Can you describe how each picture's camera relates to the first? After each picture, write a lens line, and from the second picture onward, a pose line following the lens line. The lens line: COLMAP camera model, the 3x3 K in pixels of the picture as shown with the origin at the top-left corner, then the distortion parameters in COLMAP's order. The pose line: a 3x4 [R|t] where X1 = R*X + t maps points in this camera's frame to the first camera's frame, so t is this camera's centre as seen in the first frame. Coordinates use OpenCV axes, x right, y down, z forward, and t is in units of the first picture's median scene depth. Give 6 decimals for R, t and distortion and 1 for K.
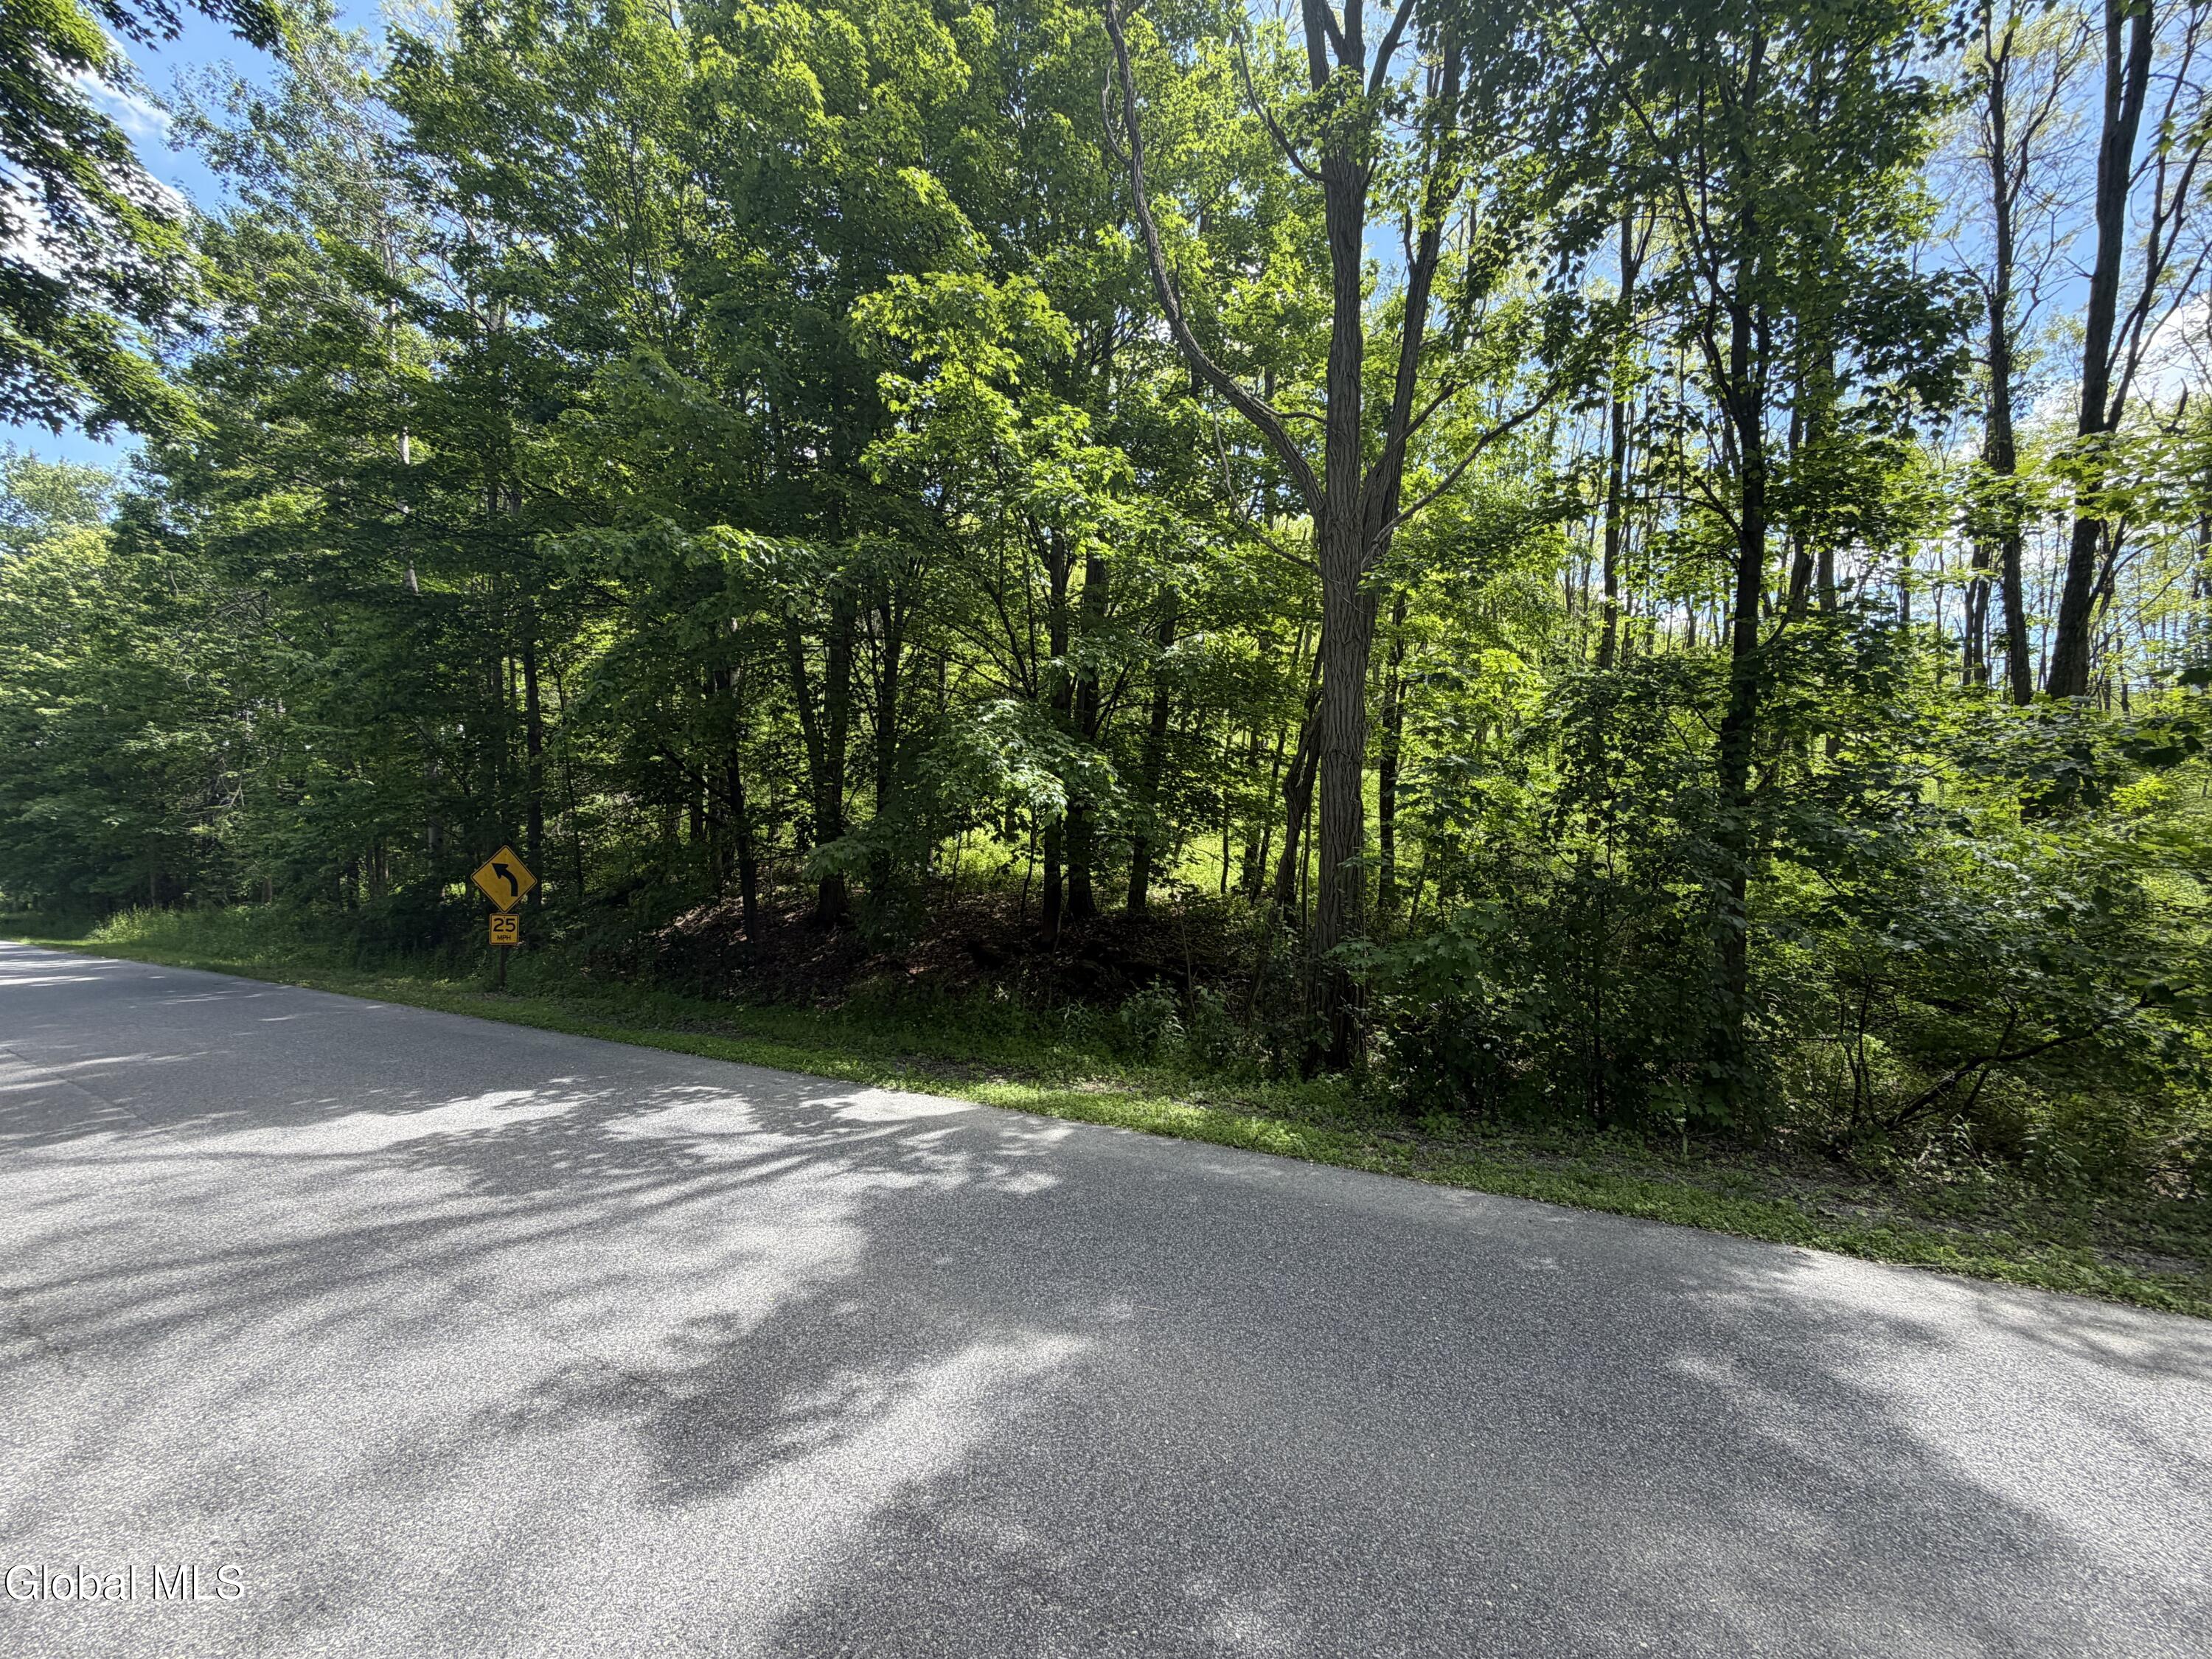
lens RADIAL K [[884.0, 0, 1100.0], [0, 884.0, 831.4], [0, 0, 1]] dist [0.003388, -0.000602]
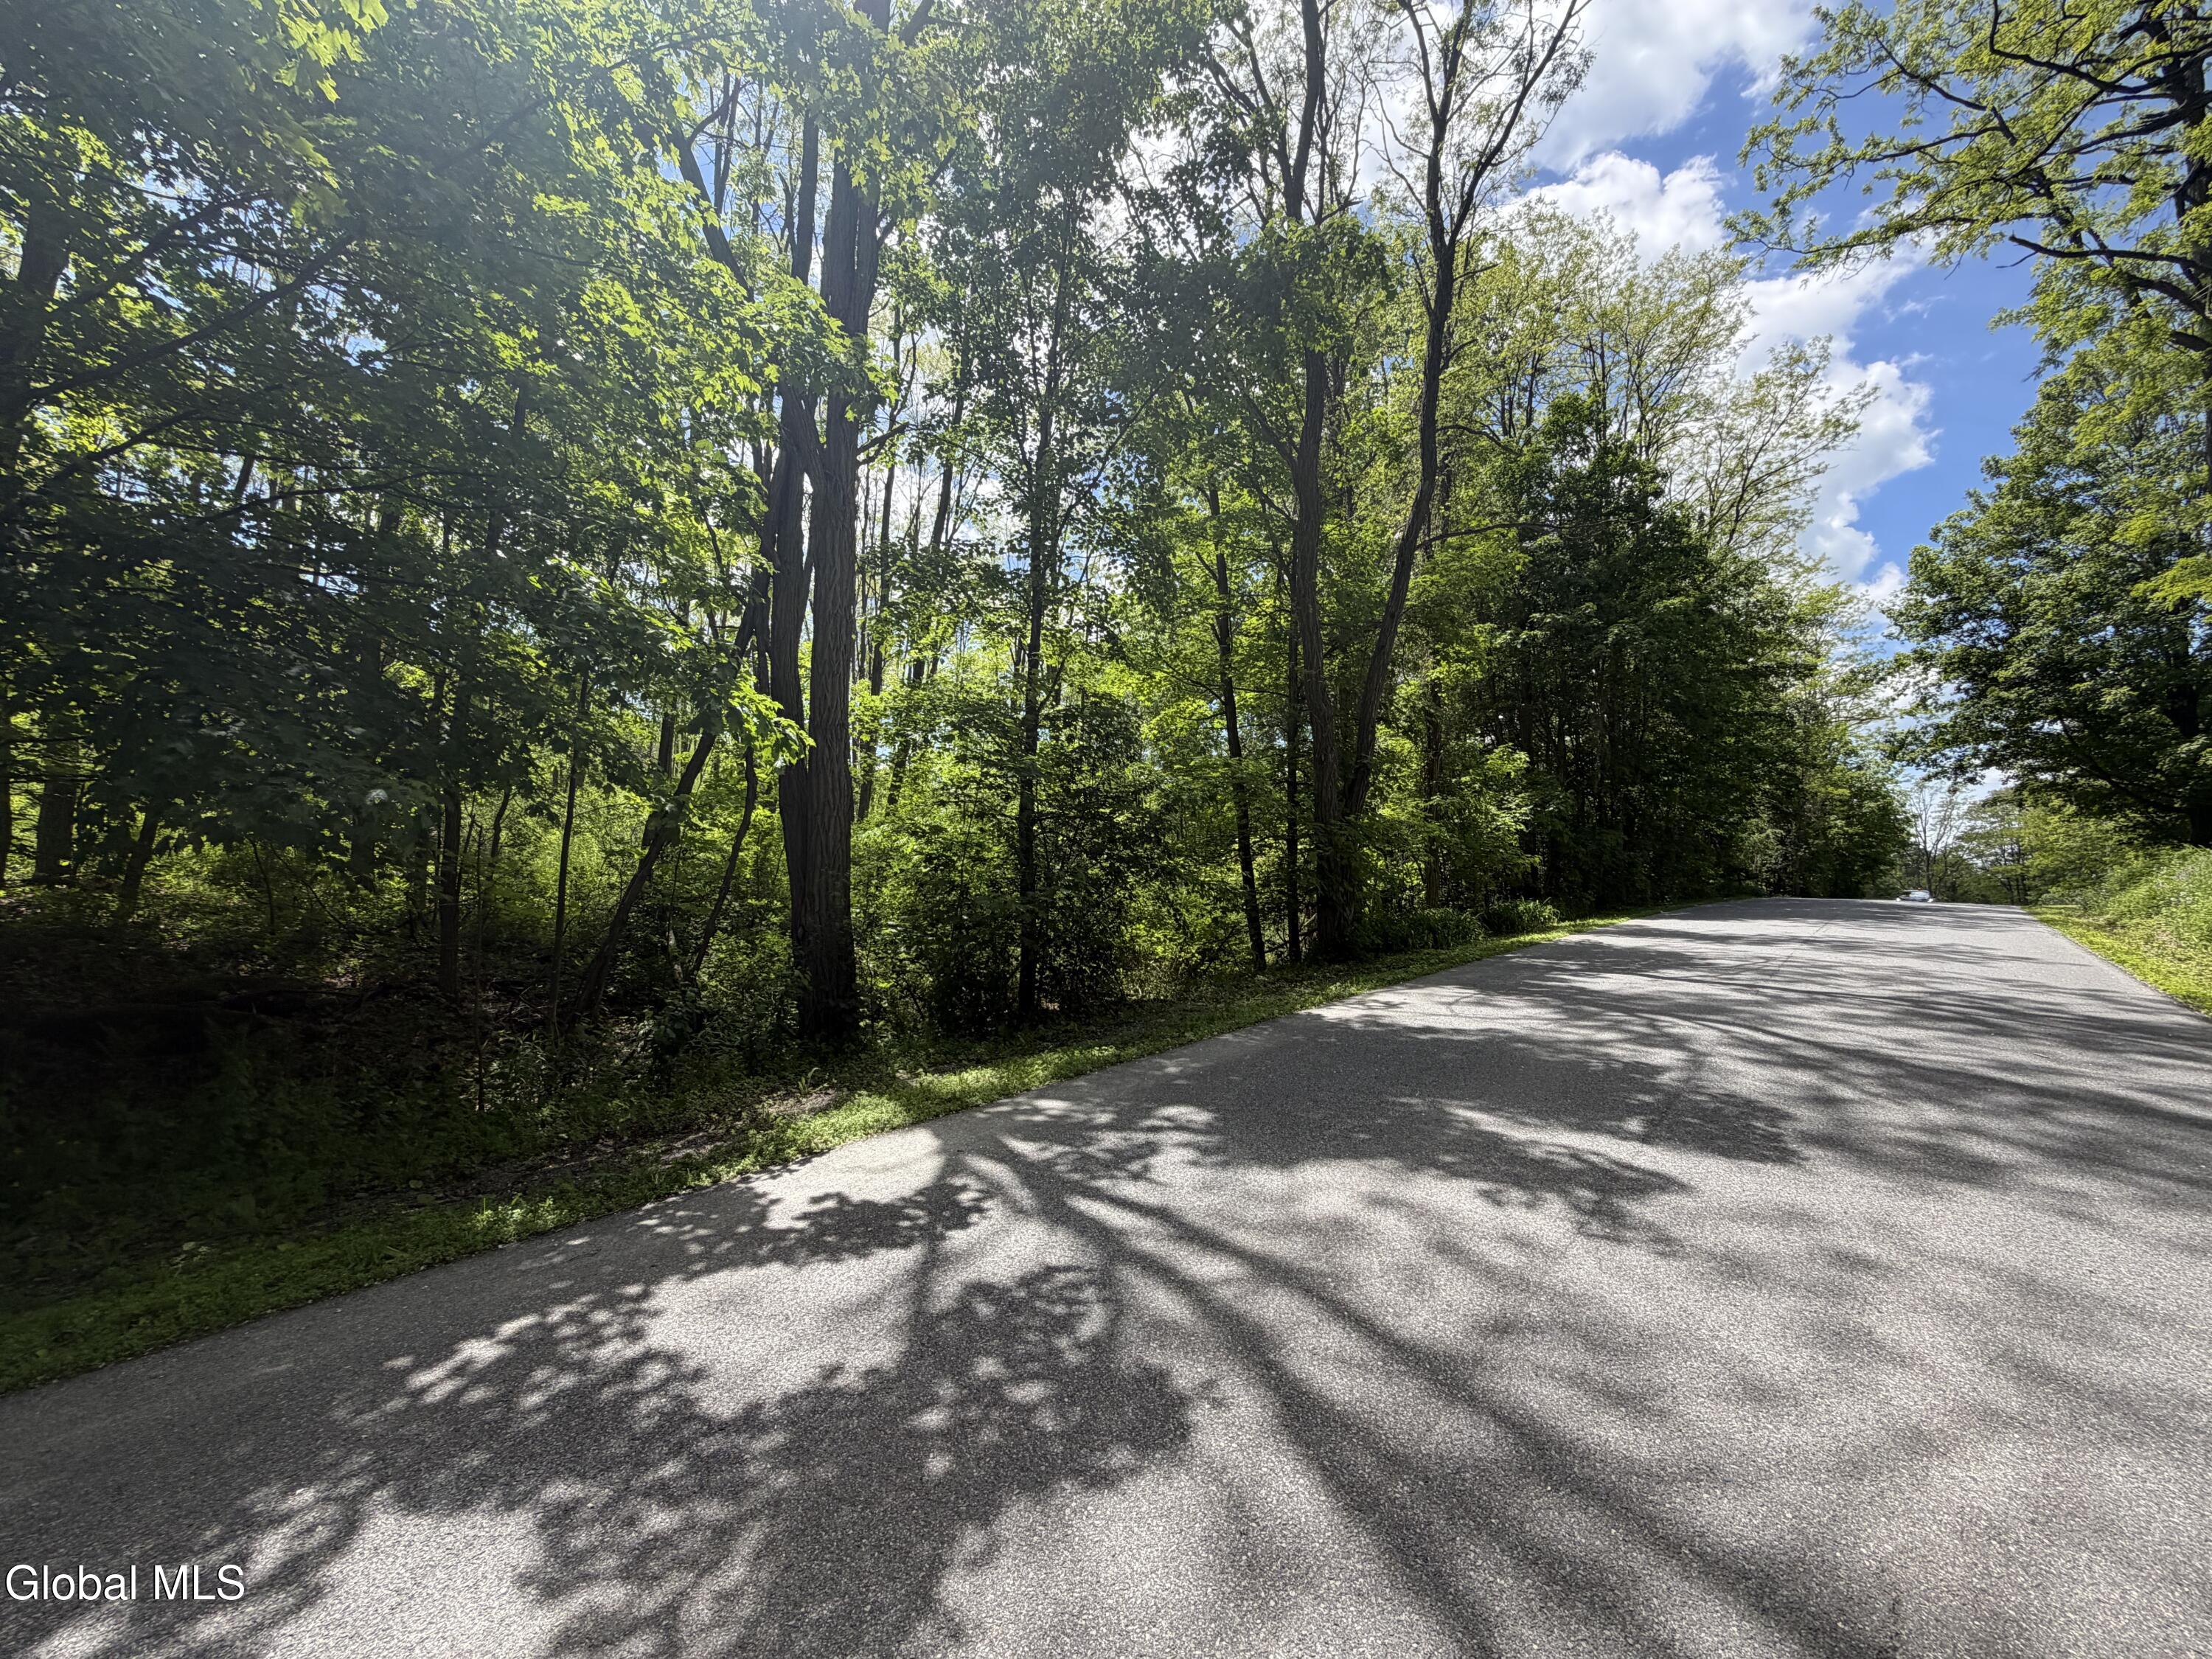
lens RADIAL K [[884.0, 0, 1100.0], [0, 884.0, 831.4], [0, 0, 1]] dist [0.003388, -0.000602]
pose [[0.133398, 0.025632, 0.990731, -0.613448], [-0.046428, 0.998730, -0.019587, 0.032443], [-0.989974, -0.043385, 0.134419, 0.491342]]
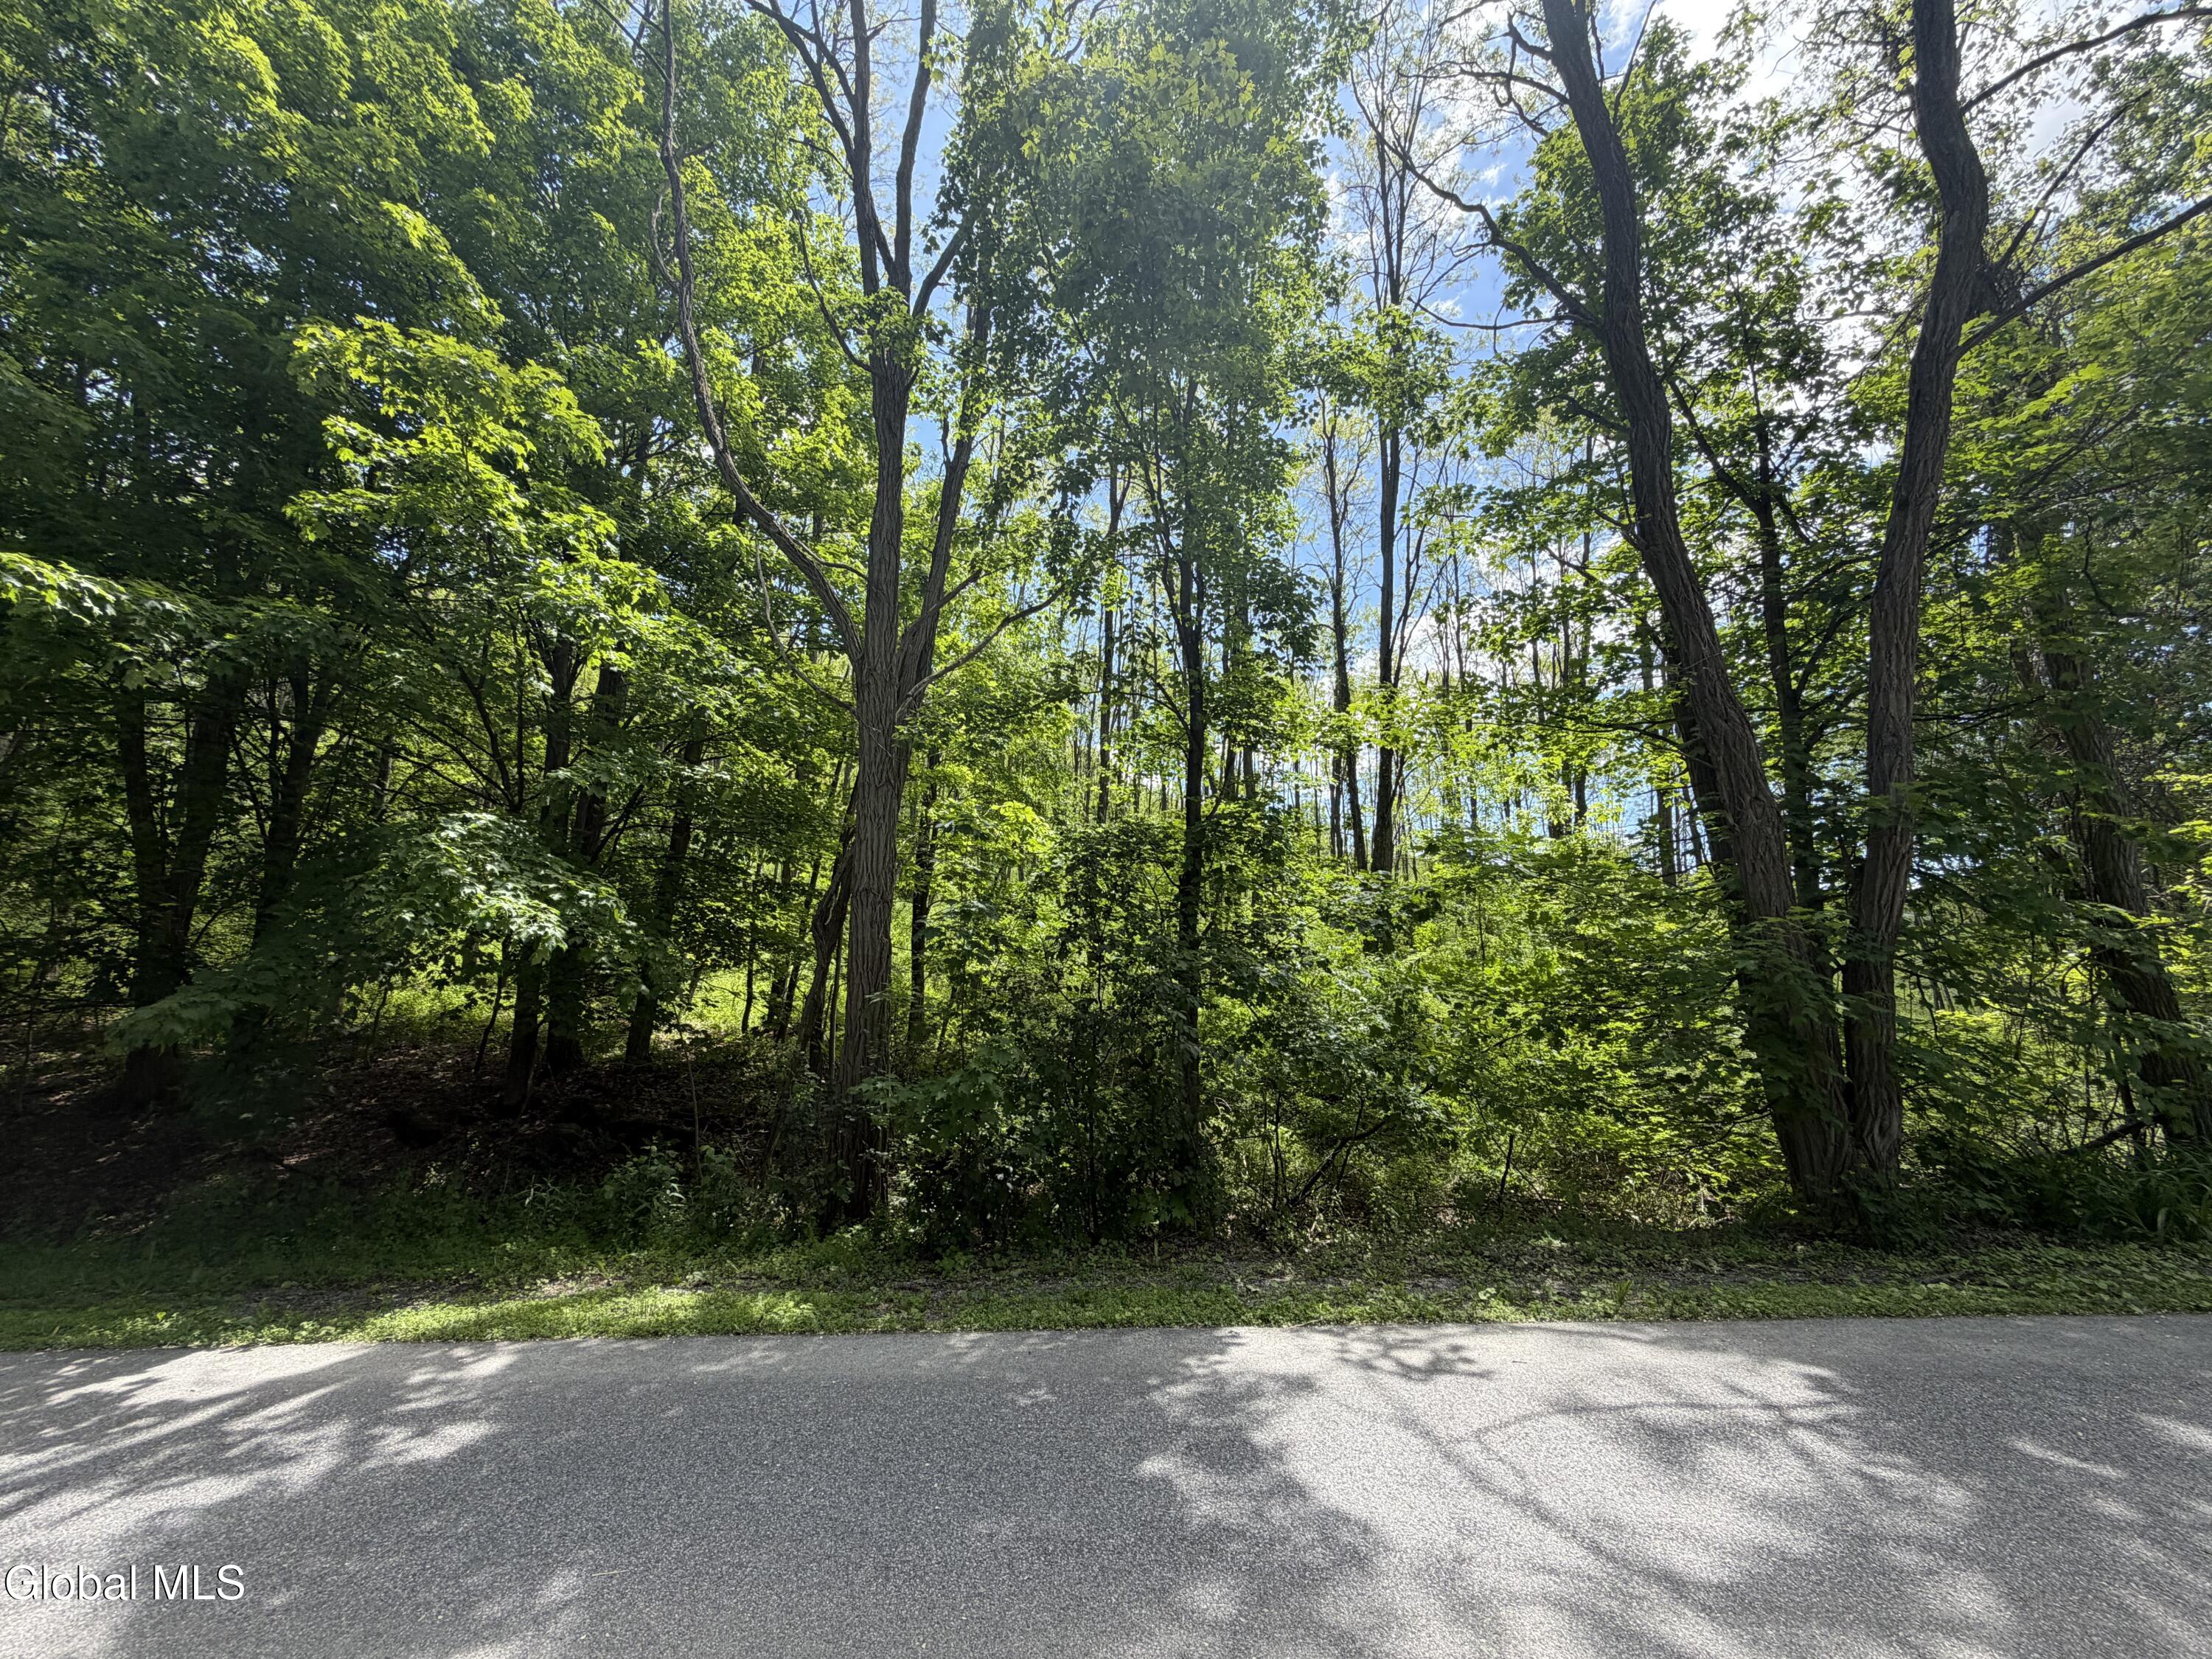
lens RADIAL K [[884.0, 0, 1100.0], [0, 884.0, 831.4], [0, 0, 1]] dist [0.003388, -0.000602]
pose [[0.871835, 0.065126, 0.485450, 0.003213], [0.005275, 0.989815, -0.142264, -0.011100], [-0.489771, 0.126591, 0.862612, -0.013337]]
